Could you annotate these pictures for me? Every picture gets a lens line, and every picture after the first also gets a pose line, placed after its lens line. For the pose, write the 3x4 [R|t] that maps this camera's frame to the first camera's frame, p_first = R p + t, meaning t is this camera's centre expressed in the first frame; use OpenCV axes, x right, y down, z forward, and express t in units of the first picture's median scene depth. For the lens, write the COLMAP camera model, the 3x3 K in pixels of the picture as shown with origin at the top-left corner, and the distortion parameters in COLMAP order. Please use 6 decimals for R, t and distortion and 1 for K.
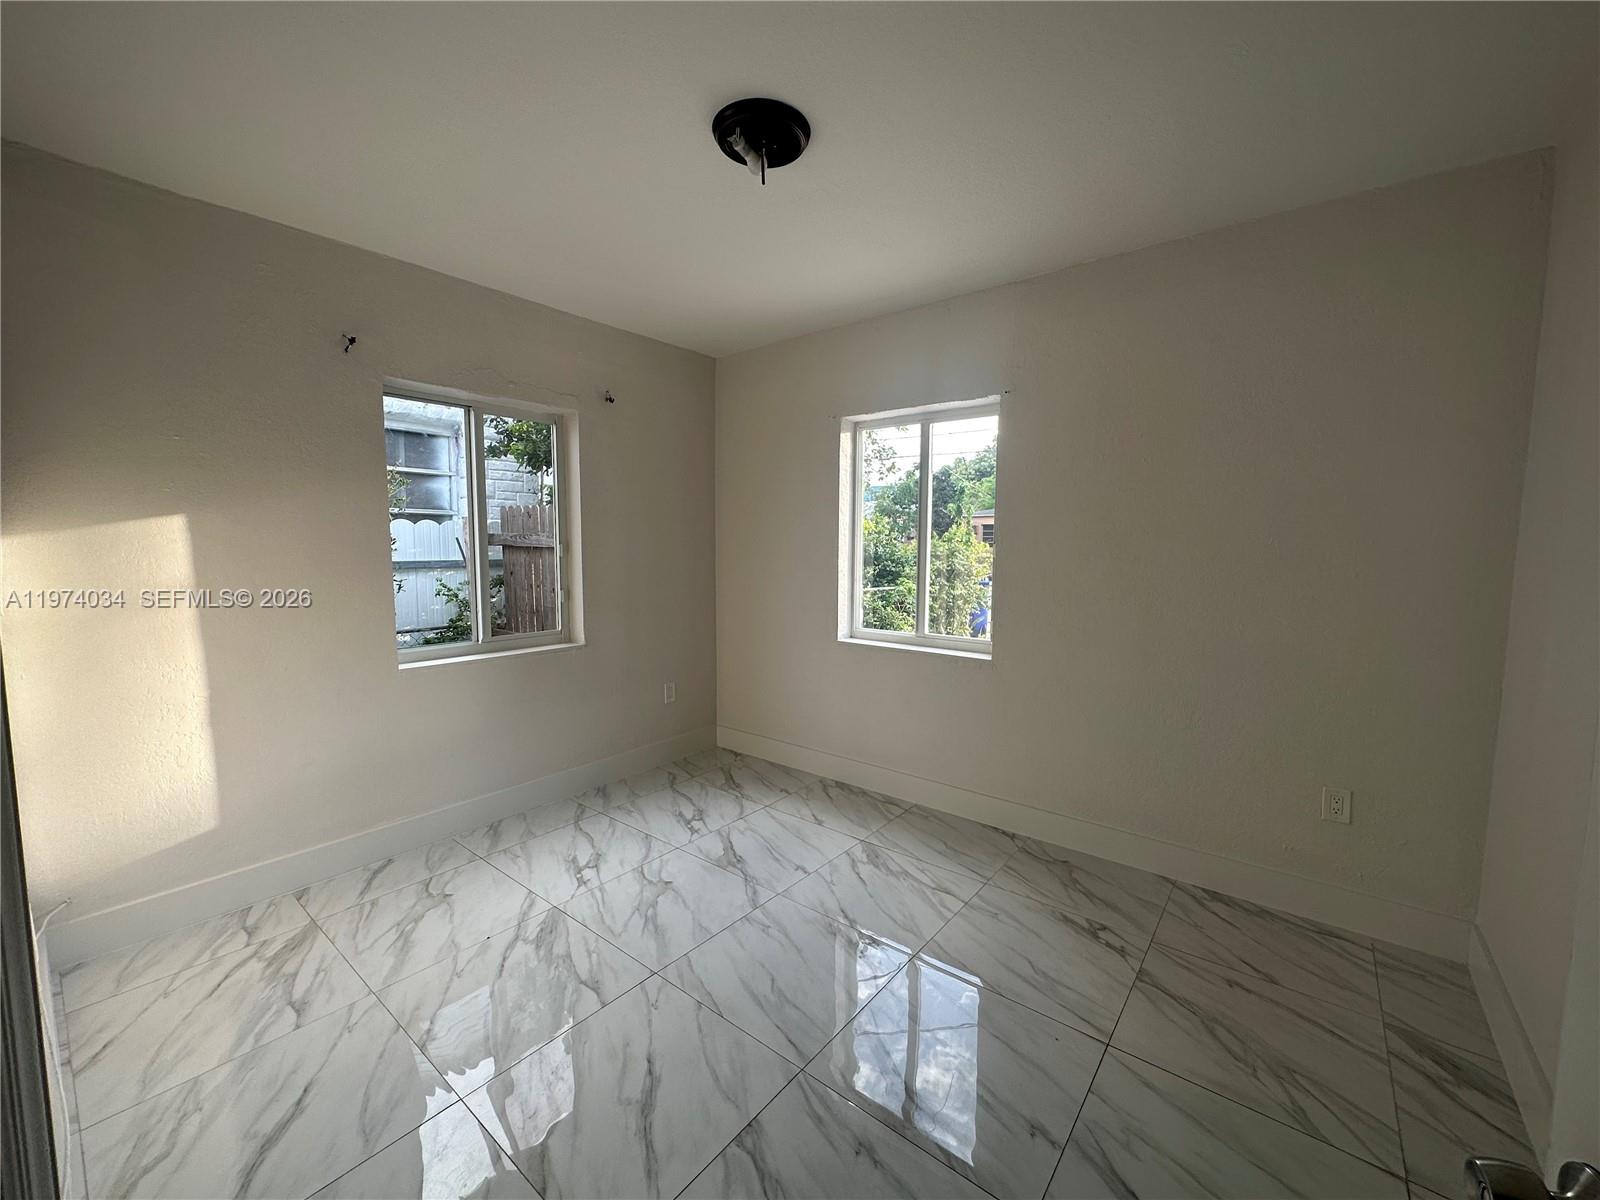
lens RADIAL K [[640.8, 0, 803.4], [0, 640.8, 596.0], [0, 0, 1]] dist [-0.003539, -0.000241]
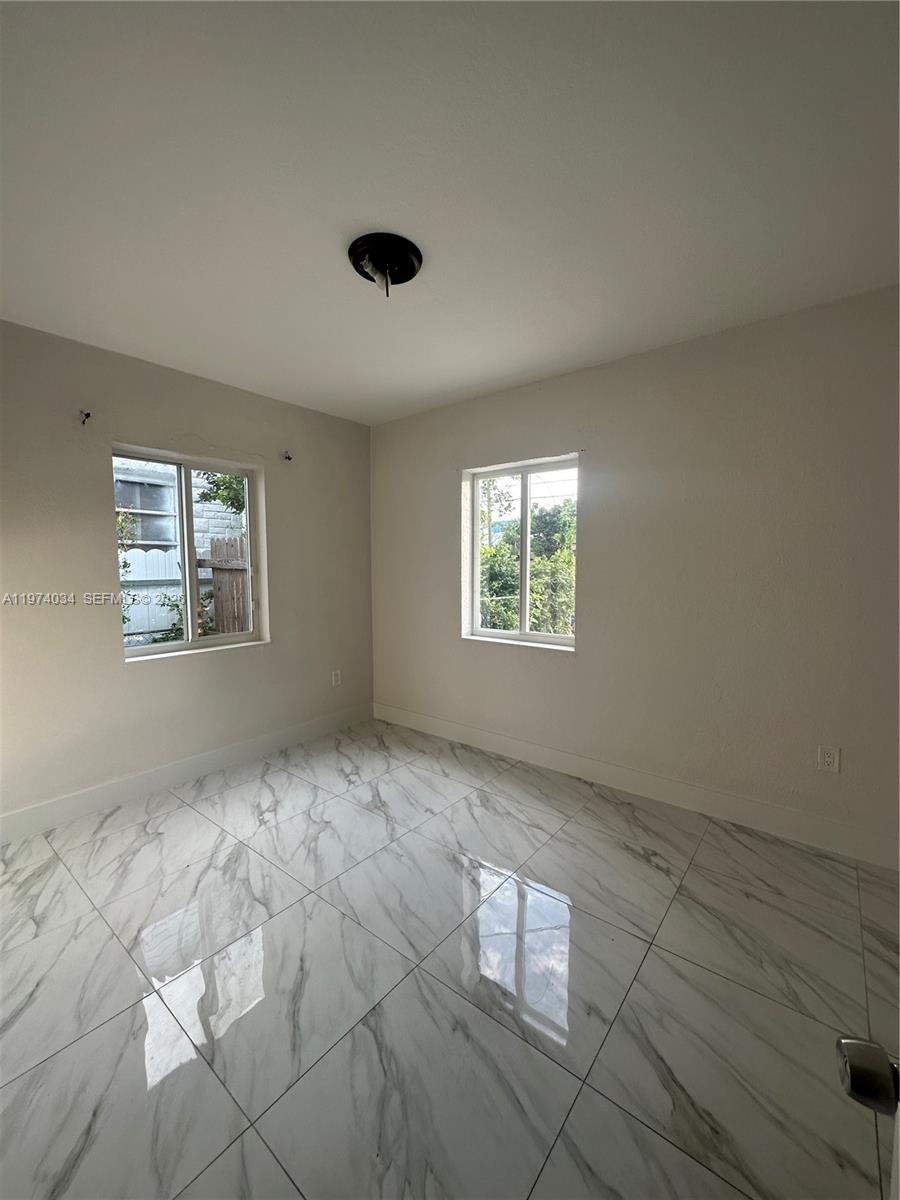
lens RADIAL K [[480.6, 0, 453.1], [0, 480.6, 598.1], [0, 0, 1]] dist [-0.003539, -0.000241]
pose [[0.999964, -0.007937, 0.003147, 0.050894], [0.007972, 0.999904, -0.011359, -0.001426], [-0.003057, 0.011384, 0.999931, 0.003805]]
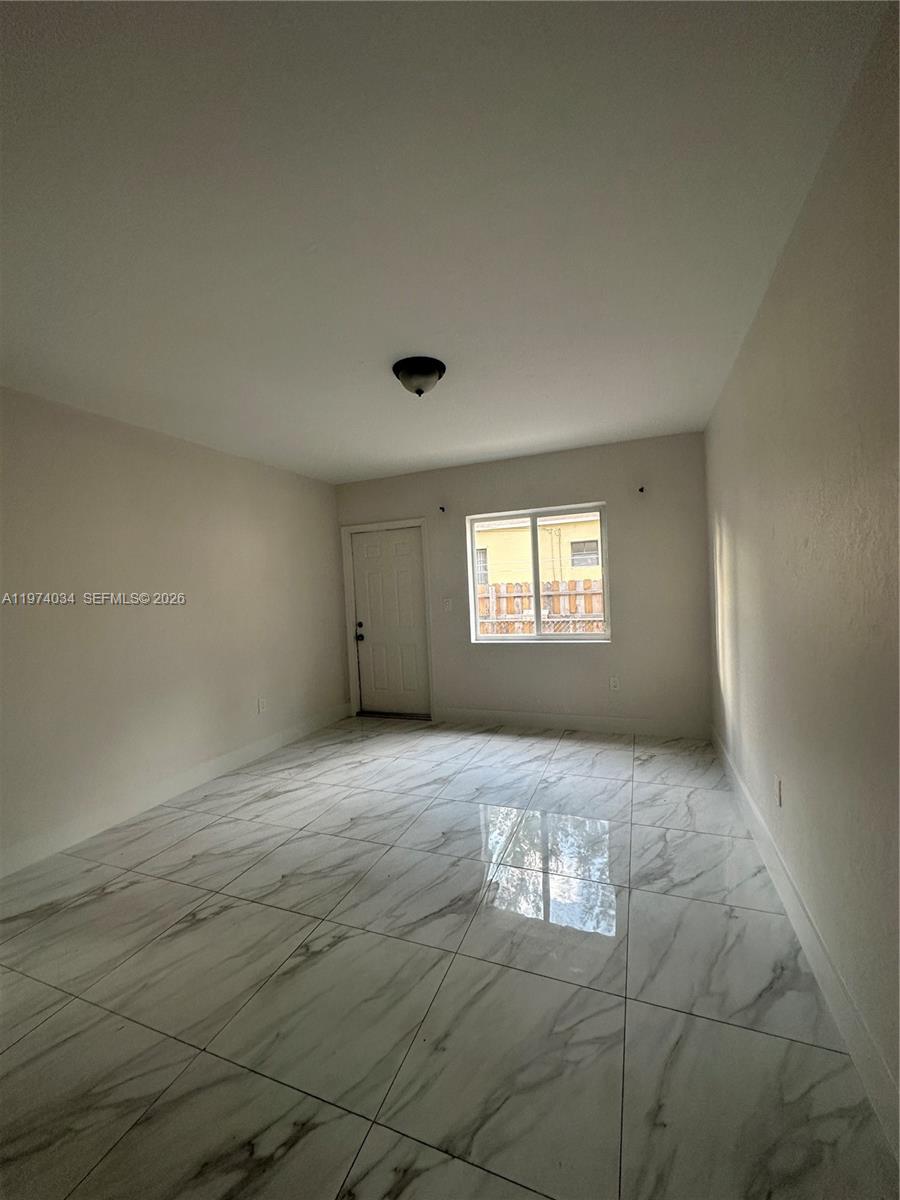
lens RADIAL K [[480.6, 0, 447.2], [0, 480.6, 597.6], [0, 0, 1]] dist [-0.003539, -0.000241]
pose [[-0.304202, -0.013302, 0.952515, -0.892091], [0.136833, 0.988923, 0.057511, -0.108216], [-0.942729, 0.147831, -0.299012, 1.199540]]
